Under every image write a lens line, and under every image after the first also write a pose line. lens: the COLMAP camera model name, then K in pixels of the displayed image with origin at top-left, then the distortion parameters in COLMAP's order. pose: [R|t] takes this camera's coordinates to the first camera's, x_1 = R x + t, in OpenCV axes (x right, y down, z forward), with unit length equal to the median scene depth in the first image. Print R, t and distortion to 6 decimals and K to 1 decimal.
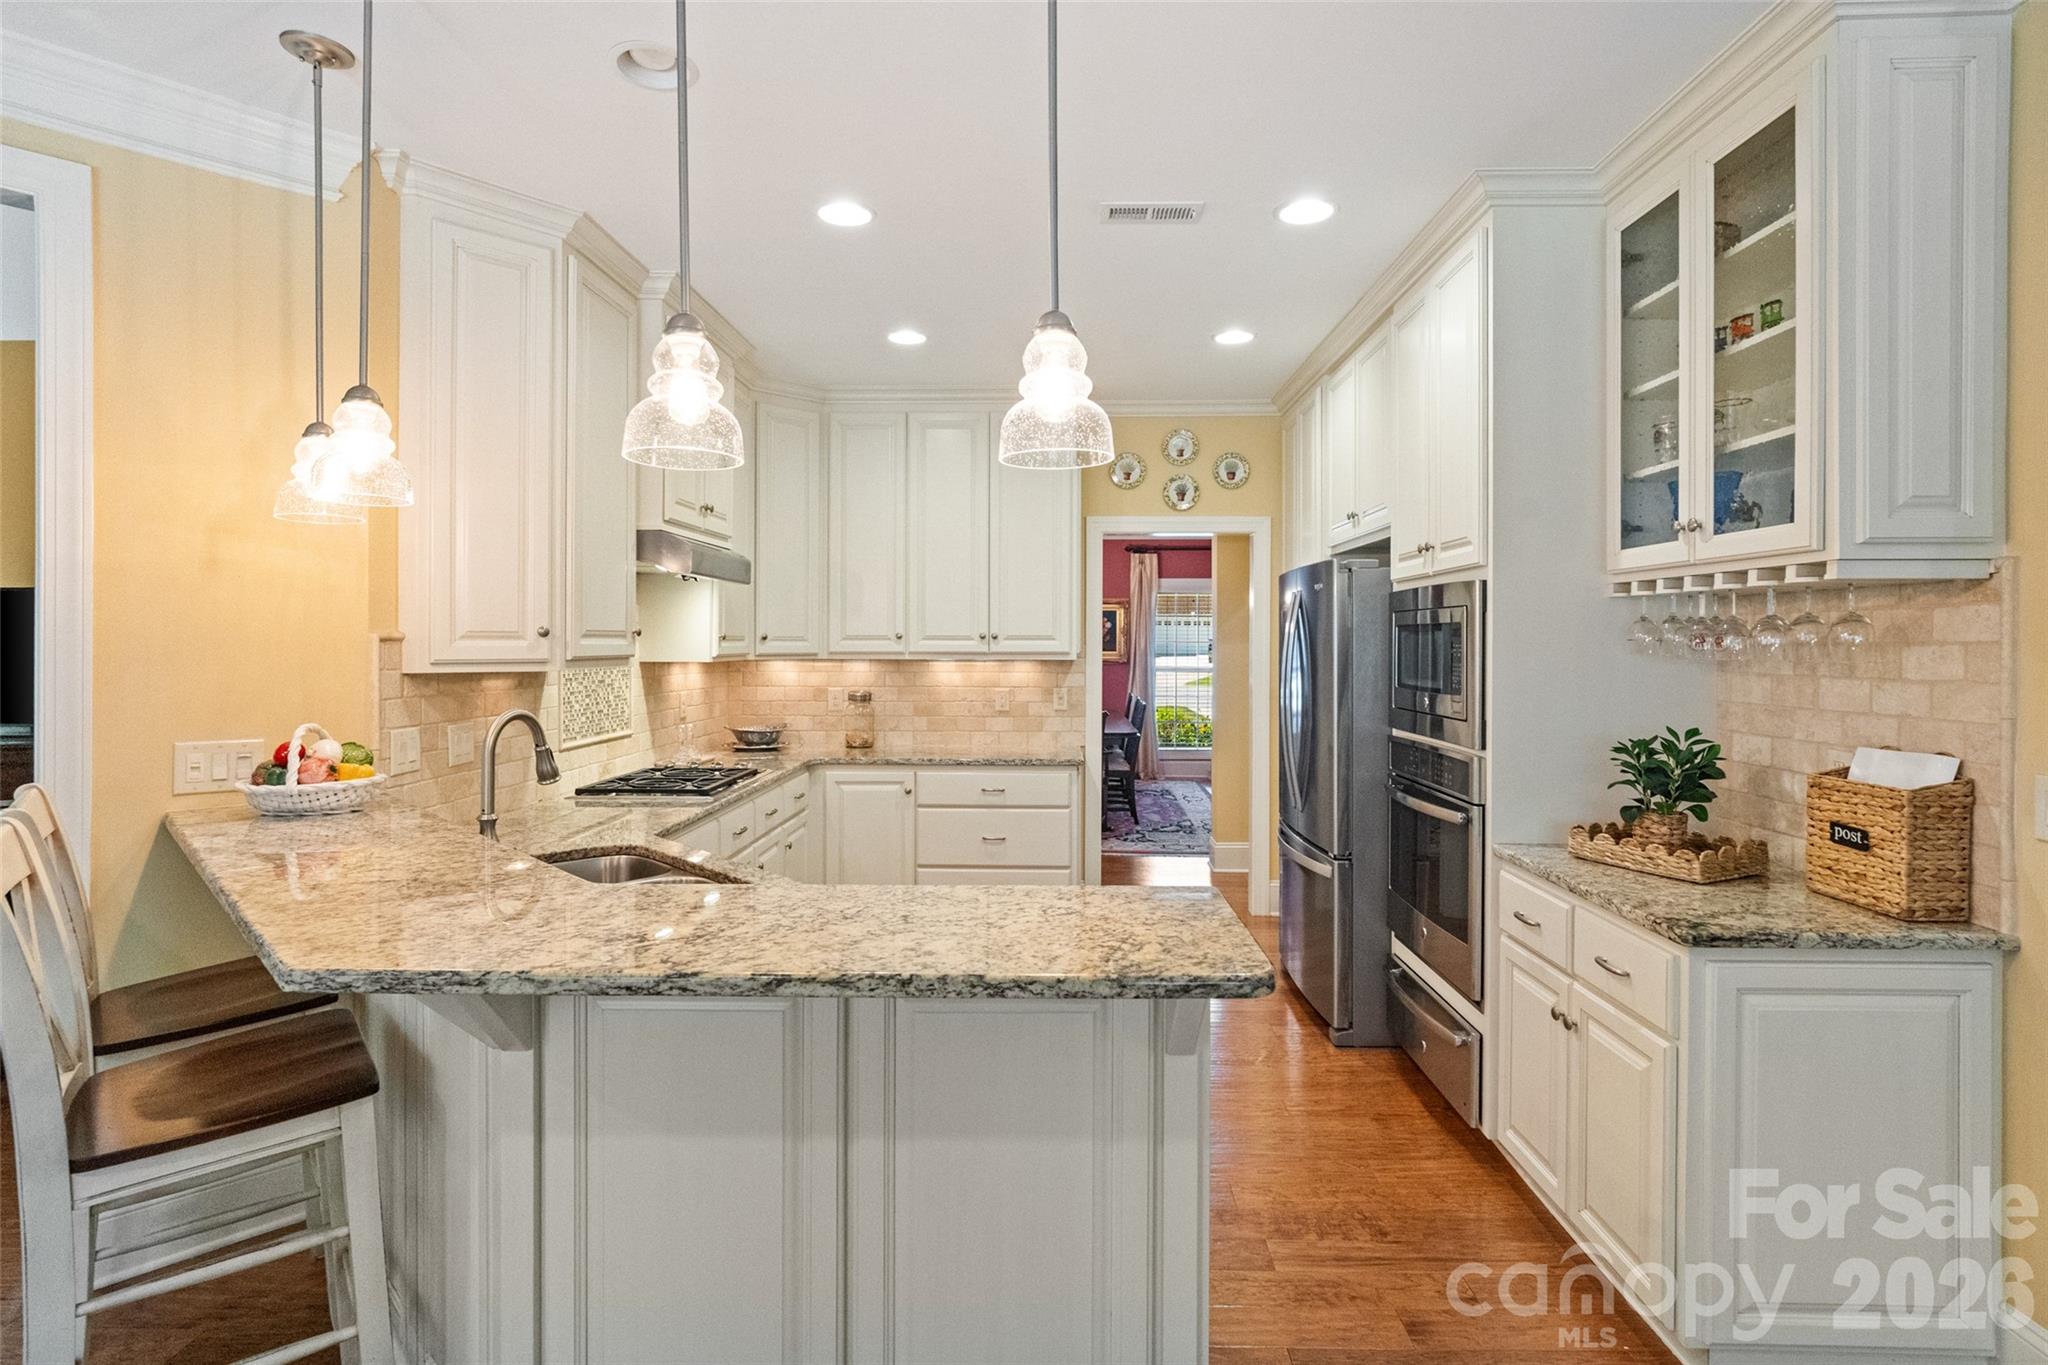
lens RADIAL K [[976.5, 0, 1044.1], [0, 976.5, 648.9], [0, 0, 1]] dist [-0.017743, 0.006751]
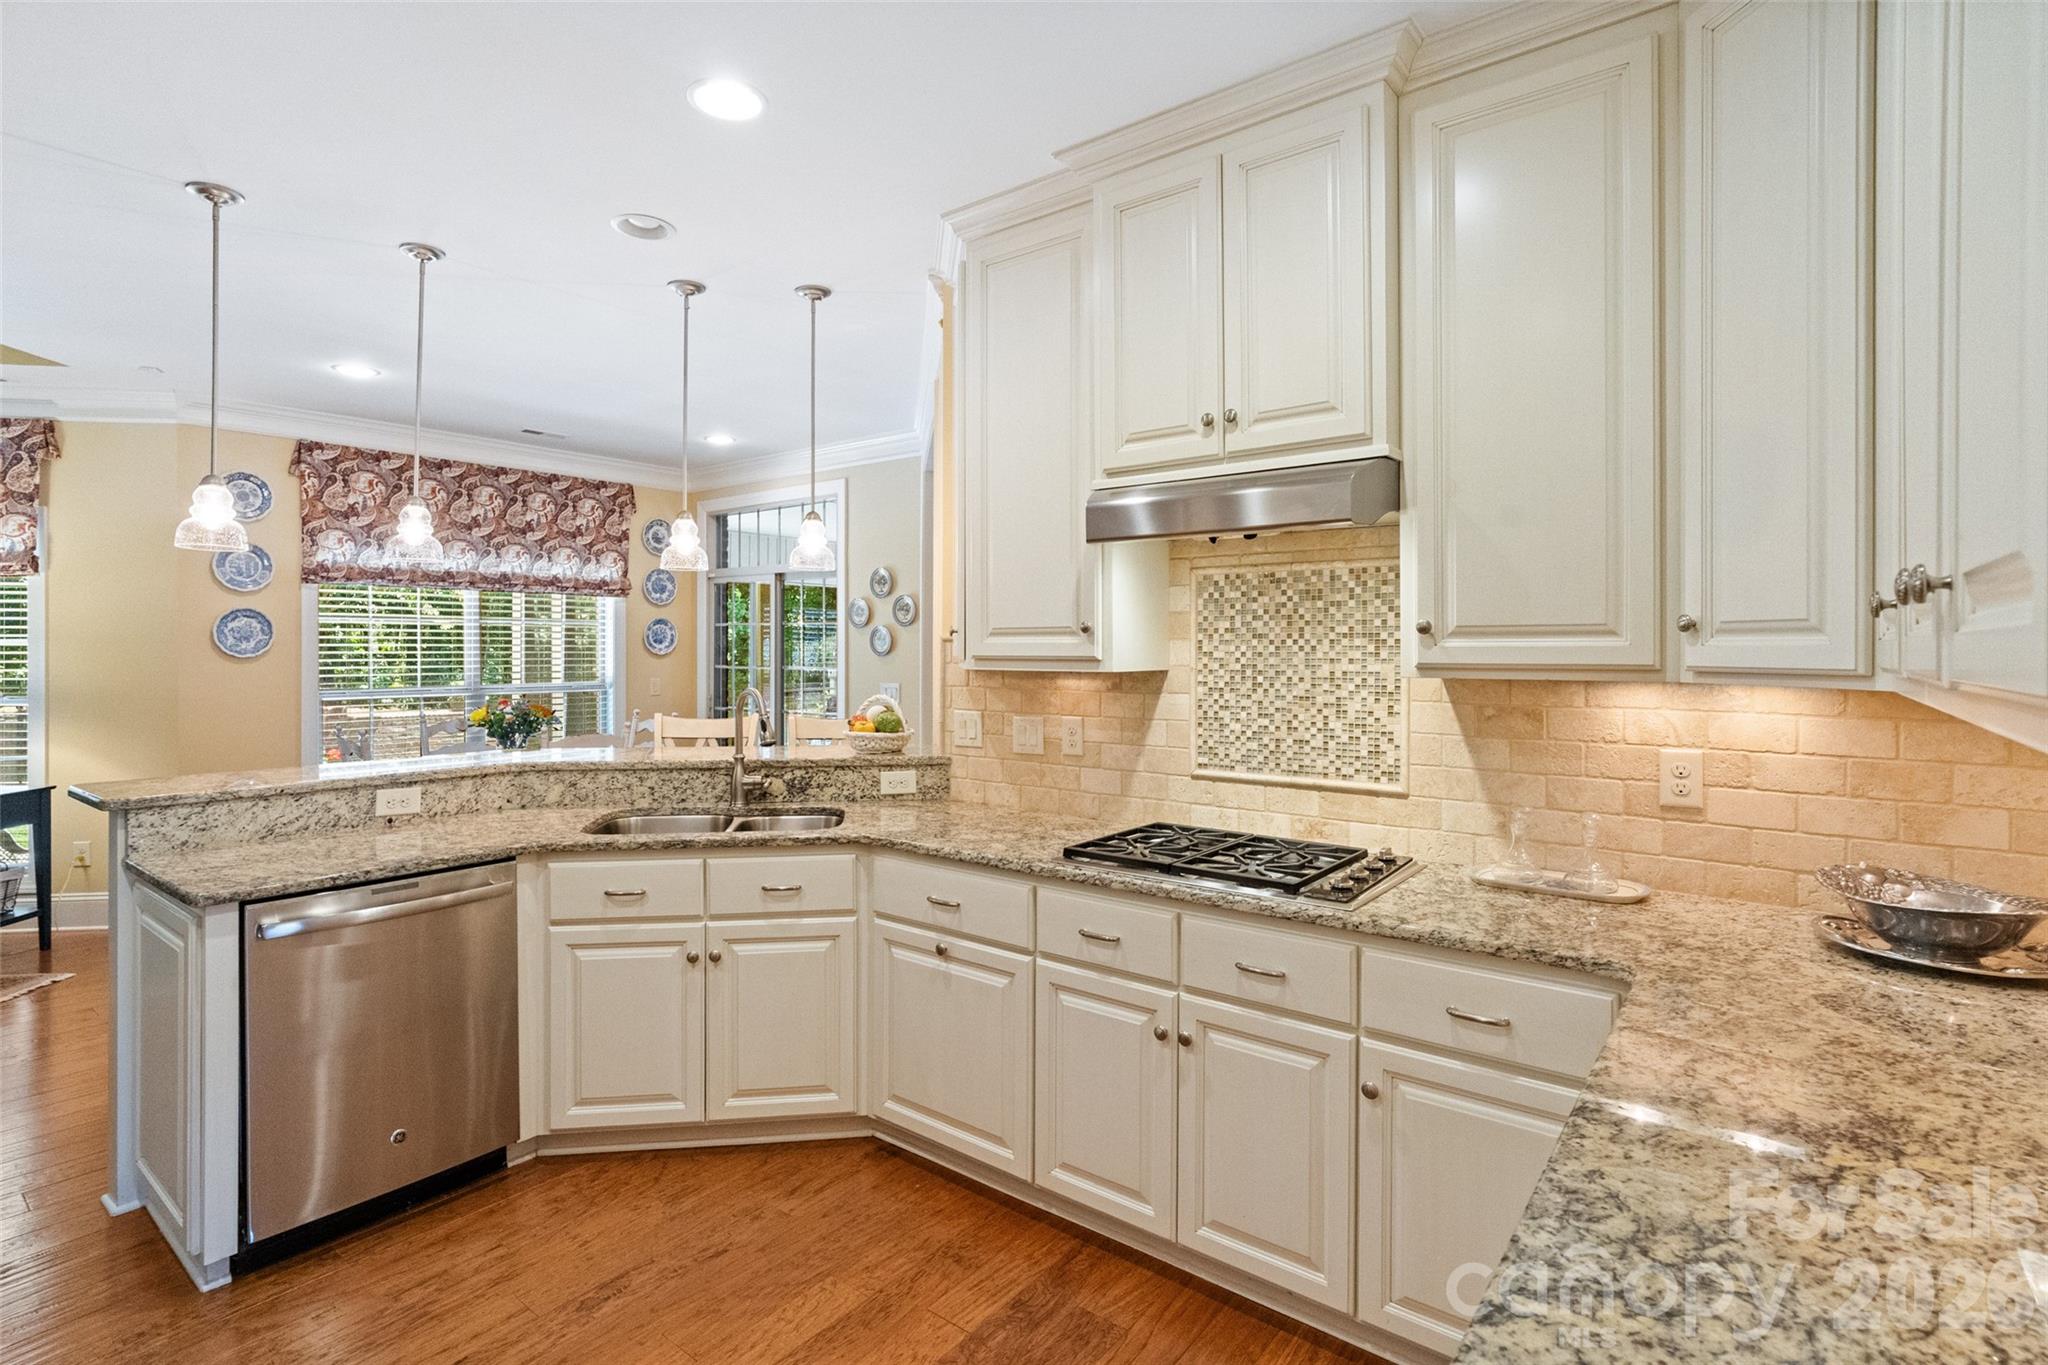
lens RADIAL K [[976.5, 0, 994.7], [0, 976.5, 648.0], [0, 0, 1]] dist [-0.017743, 0.006751]
pose [[-0.614445, -0.001878, -0.788958, 0.177804], [-0.006728, 0.999973, 0.002860, -0.001788], [0.788931, 0.007065, -0.614441, 1.022981]]
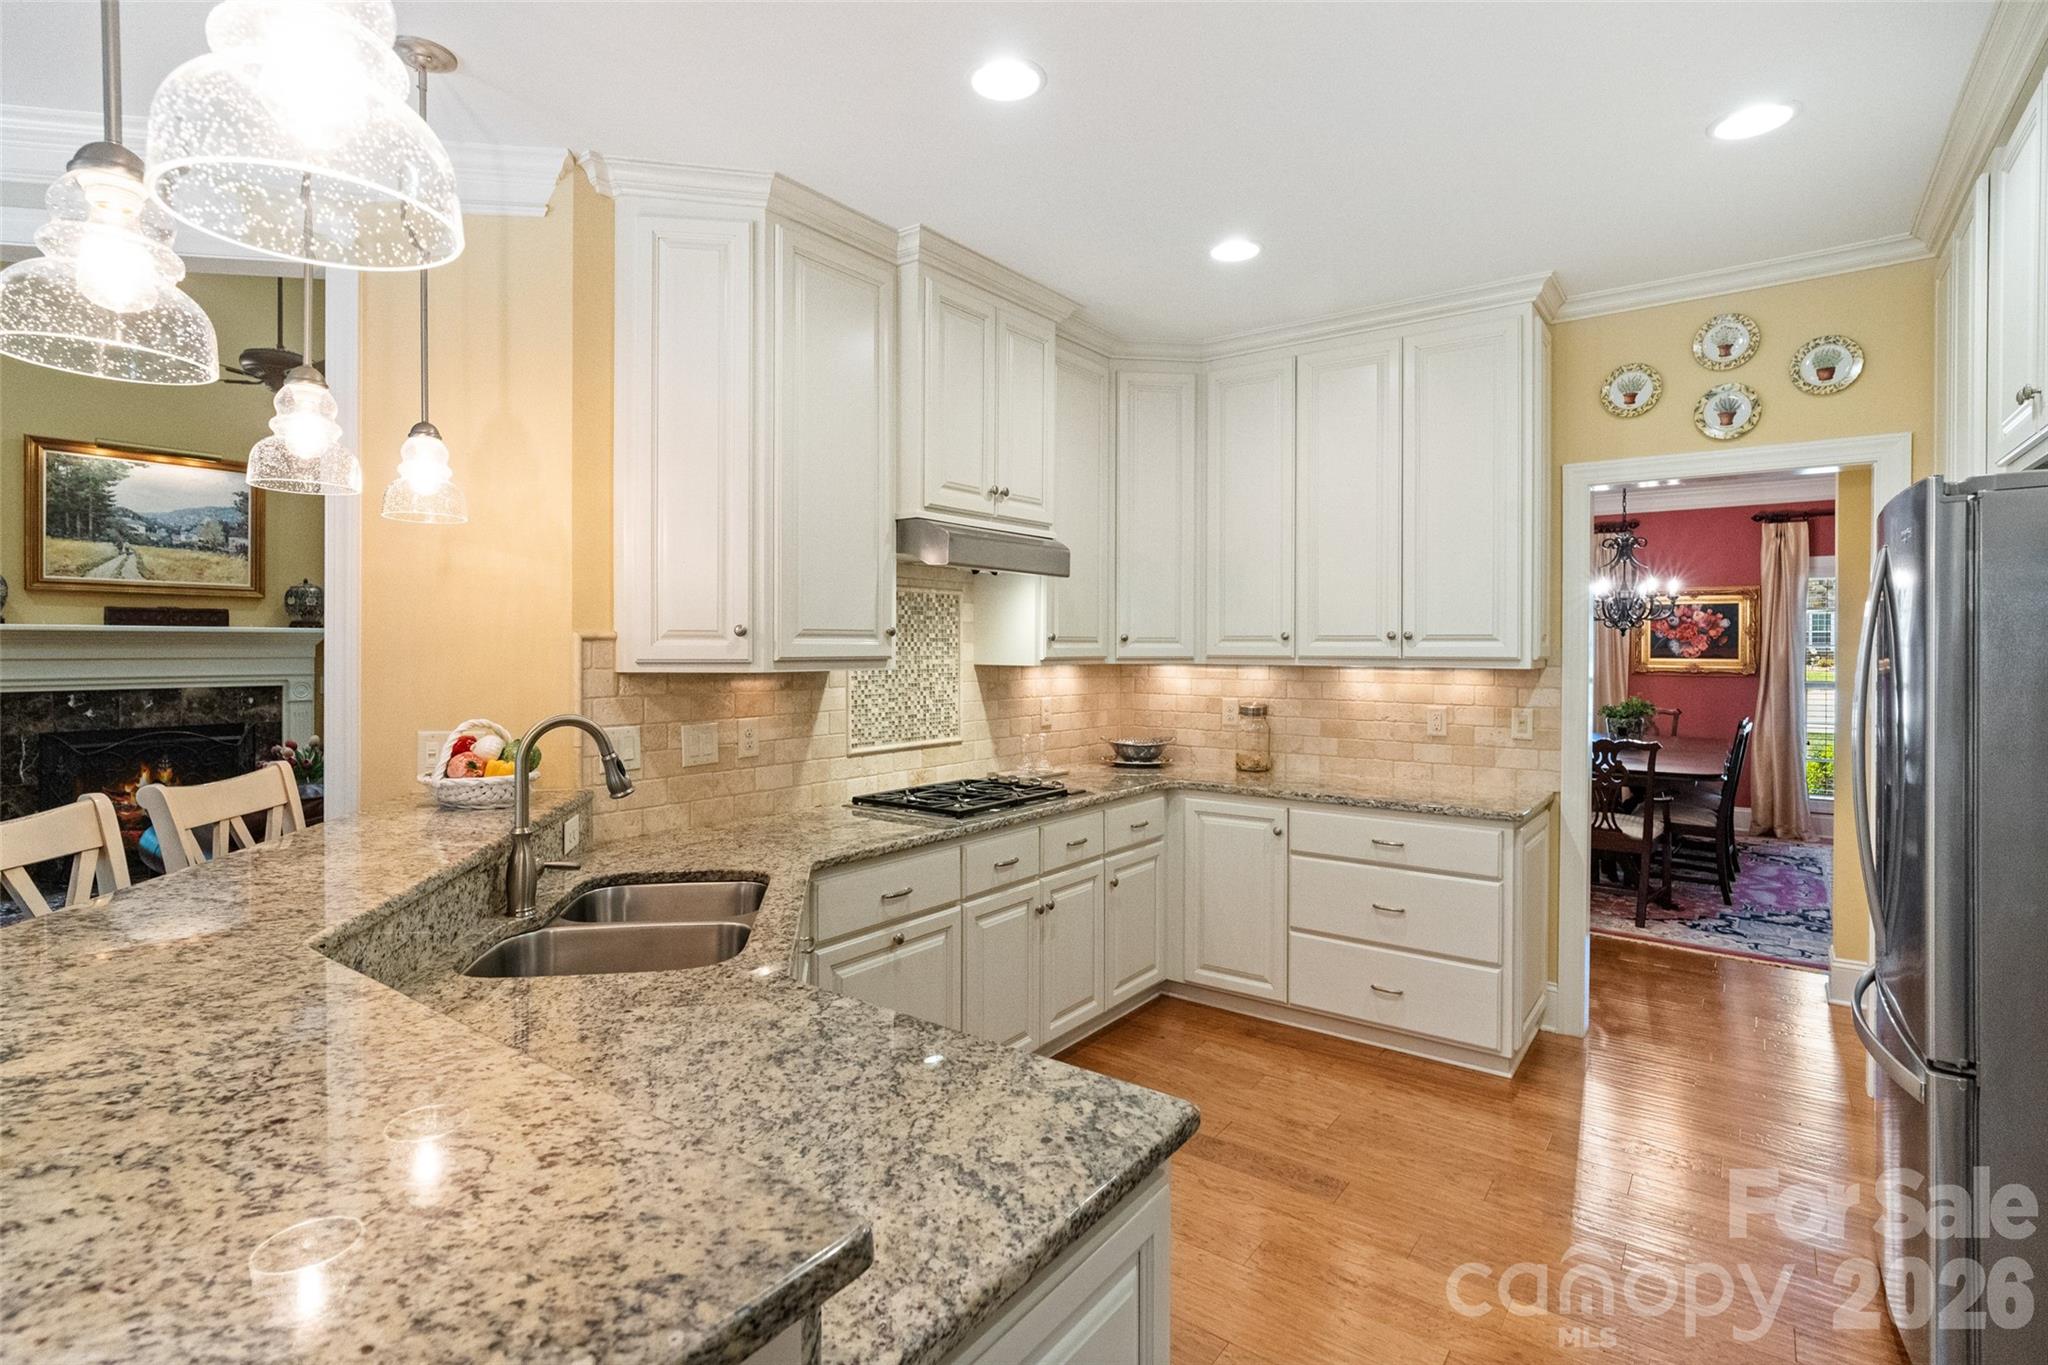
lens RADIAL K [[976.5, 0, 1045.0], [0, 976.5, 651.3], [0, 0, 1]] dist [-0.017743, 0.006751]
pose [[0.815745, 0.003174, -0.578402, 0.162441], [-0.005097, 0.999986, -0.001701, 0.001557], [0.578389, 0.004335, 0.815750, 0.245054]]
